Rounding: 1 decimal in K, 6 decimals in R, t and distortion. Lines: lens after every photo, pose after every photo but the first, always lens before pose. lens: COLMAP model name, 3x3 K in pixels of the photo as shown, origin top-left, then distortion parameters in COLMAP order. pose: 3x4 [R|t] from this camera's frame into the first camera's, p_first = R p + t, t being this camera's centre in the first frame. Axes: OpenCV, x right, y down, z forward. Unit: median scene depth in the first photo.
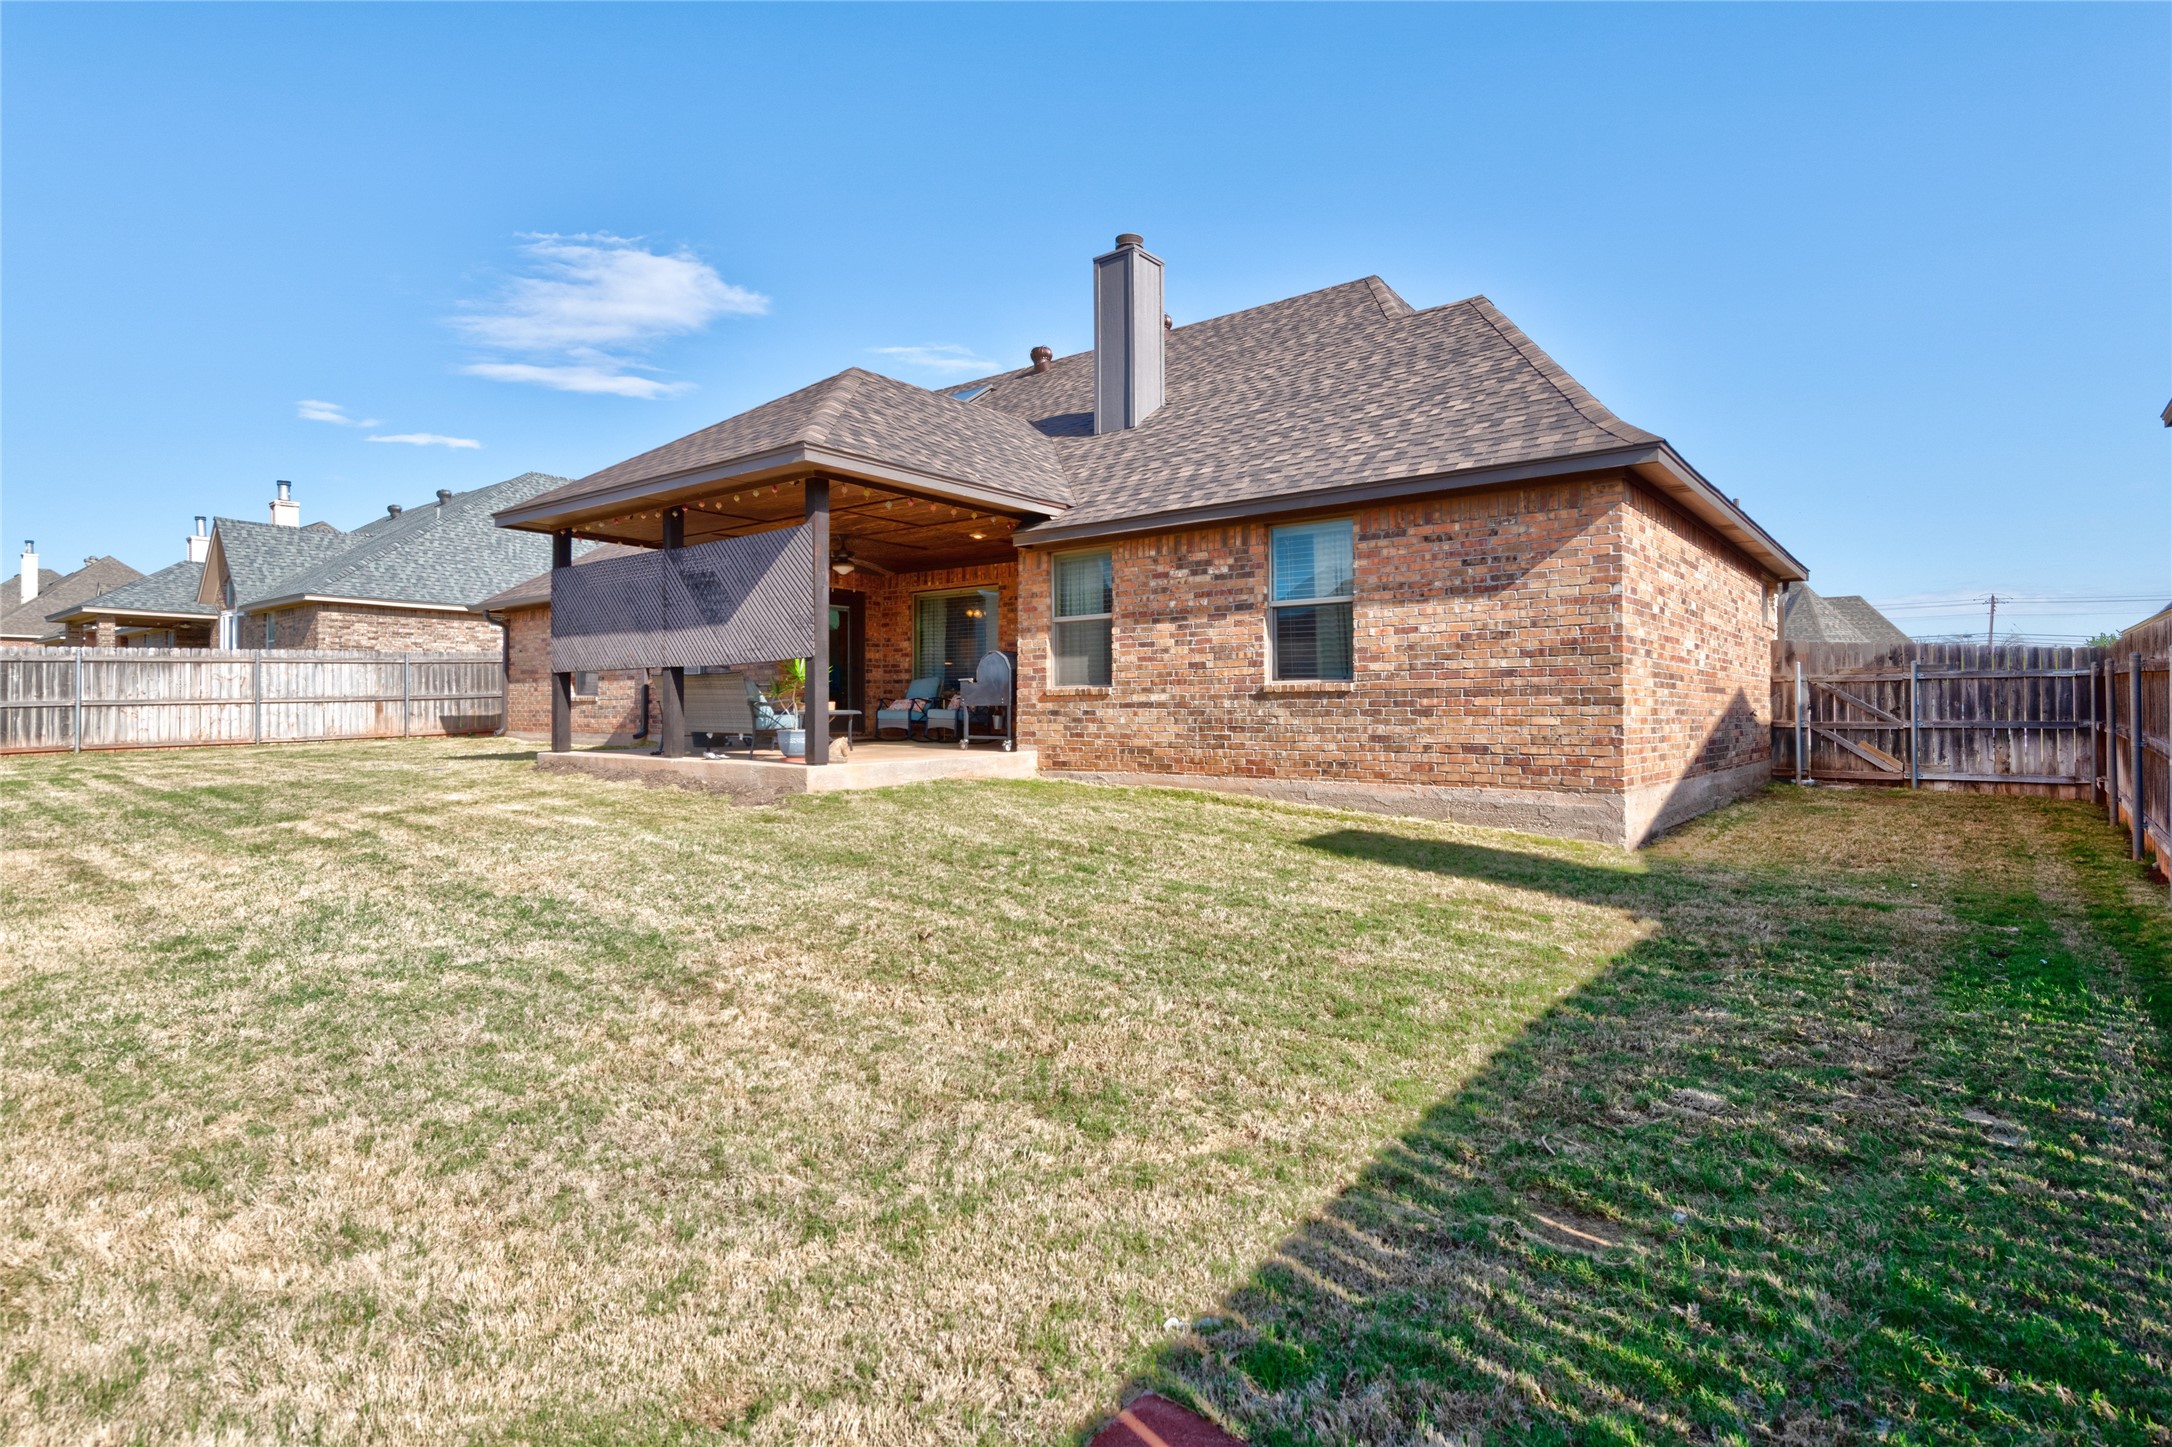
lens RADIAL K [[1105.7, 0, 1087.2], [0, 1105.7, 714.9], [0, 0, 1]] dist [0.000671, -0.000004]
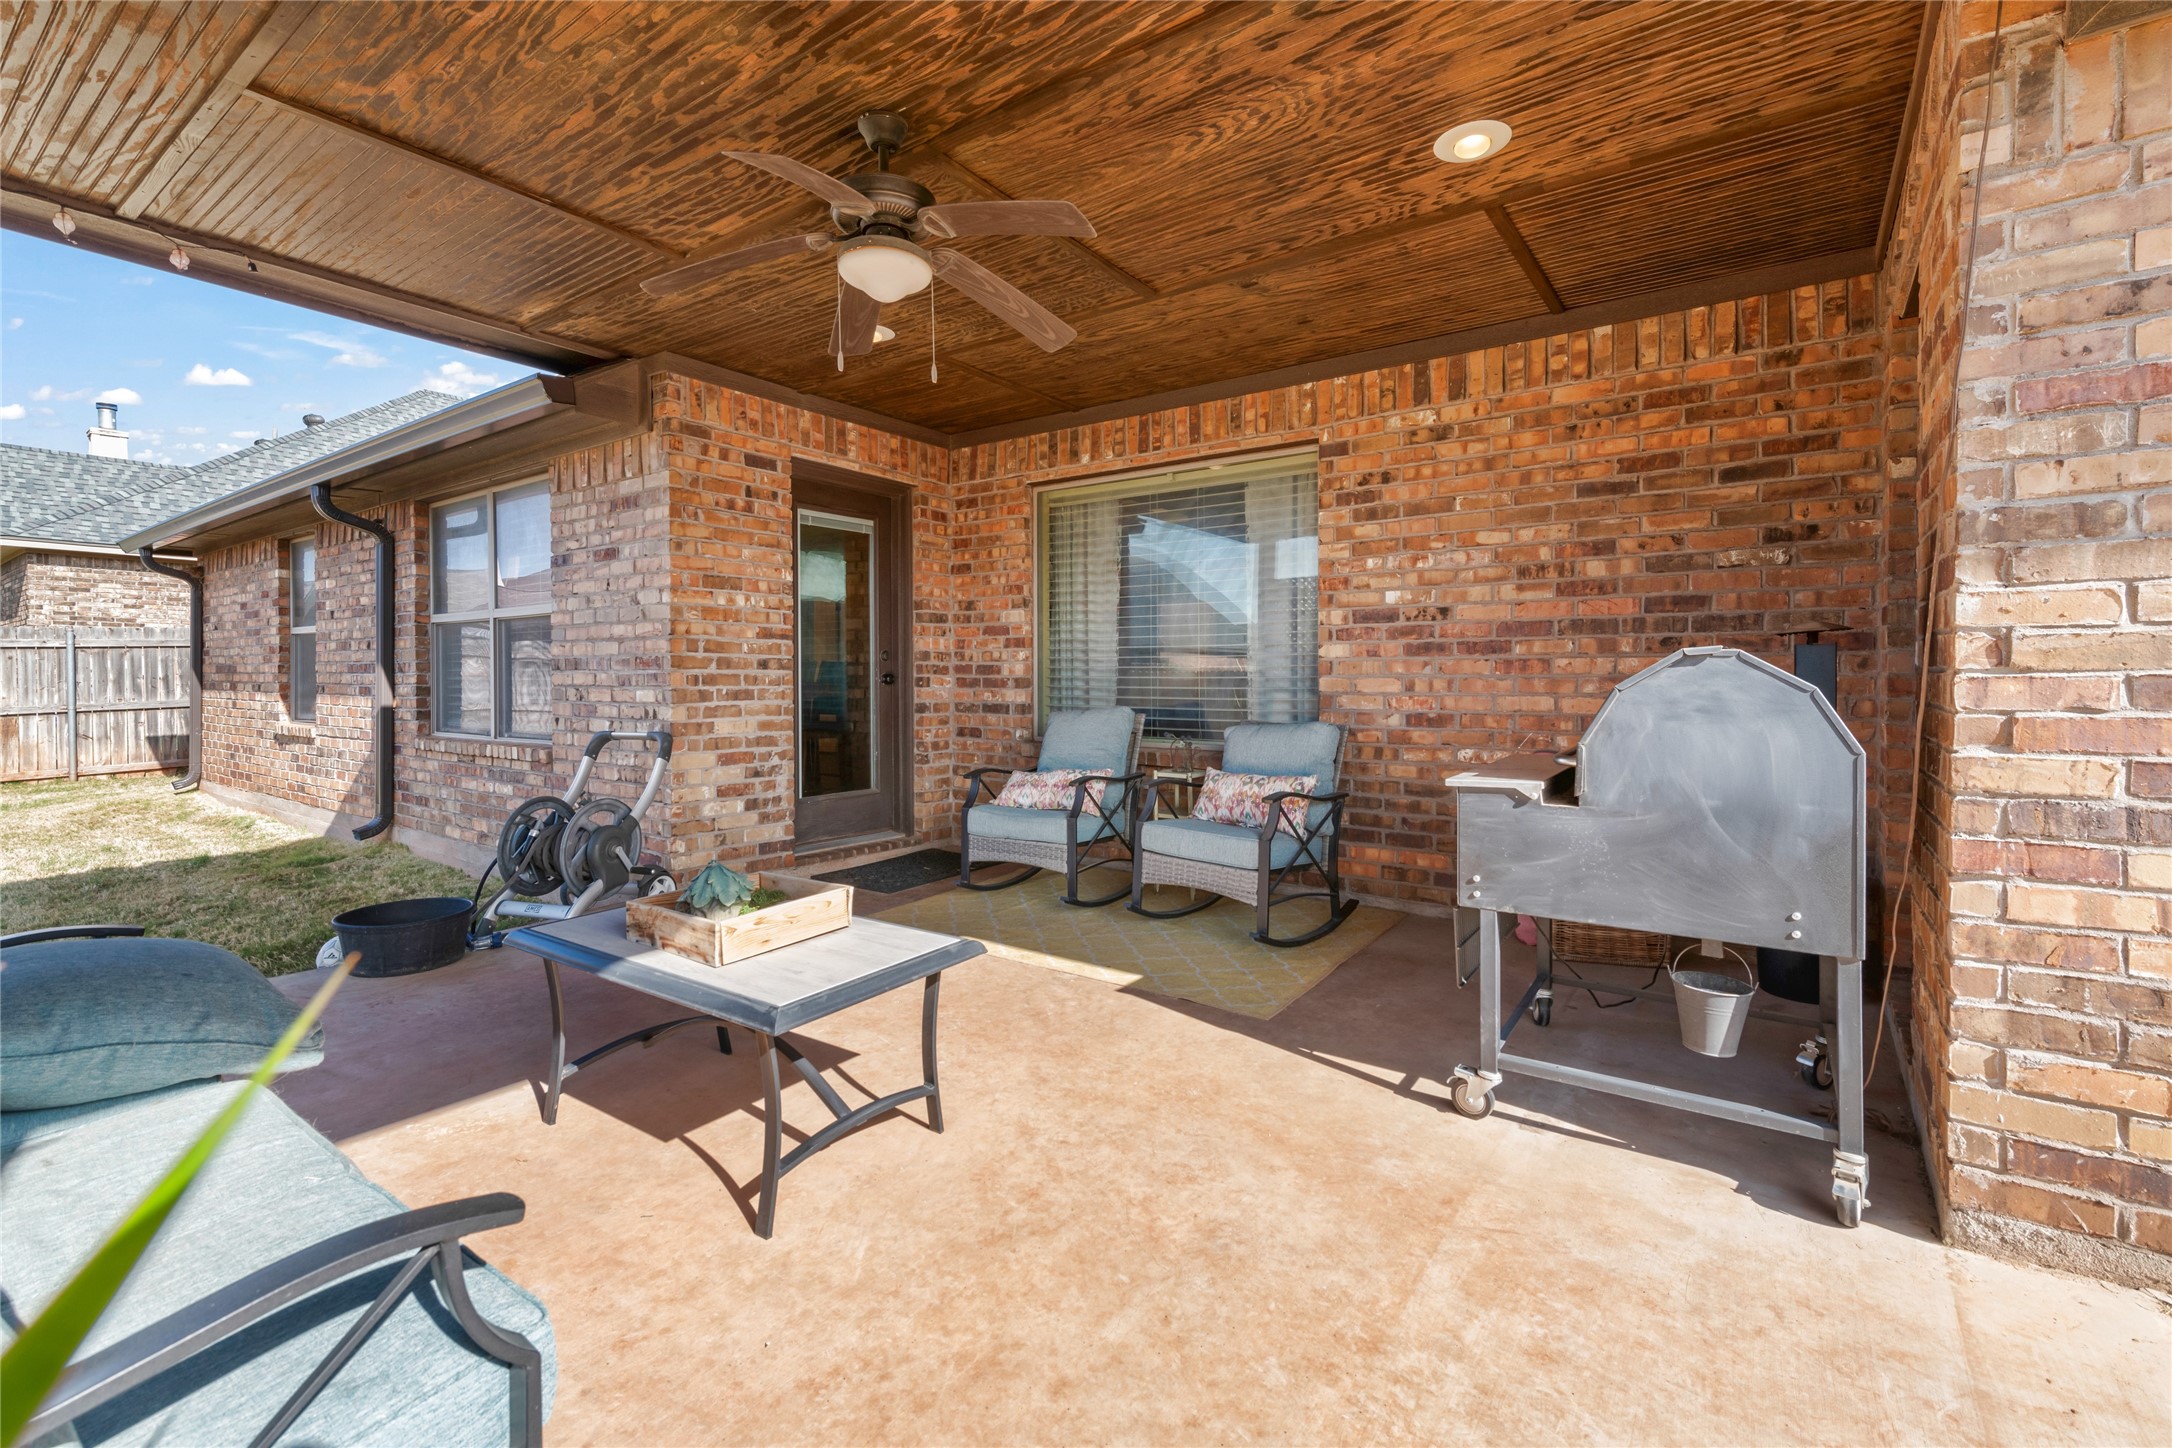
lens RADIAL K [[966.3, 0, 1076.4], [0, 966.3, 672.7], [0, 0, 1]] dist [0.003511, -0.000095]
pose [[0.999461, 0.002130, 0.032761, -0.134157], [-0.001812, 0.999951, -0.009732, -0.034859], [-0.032780, 0.009667, 0.999416, 0.564431]]
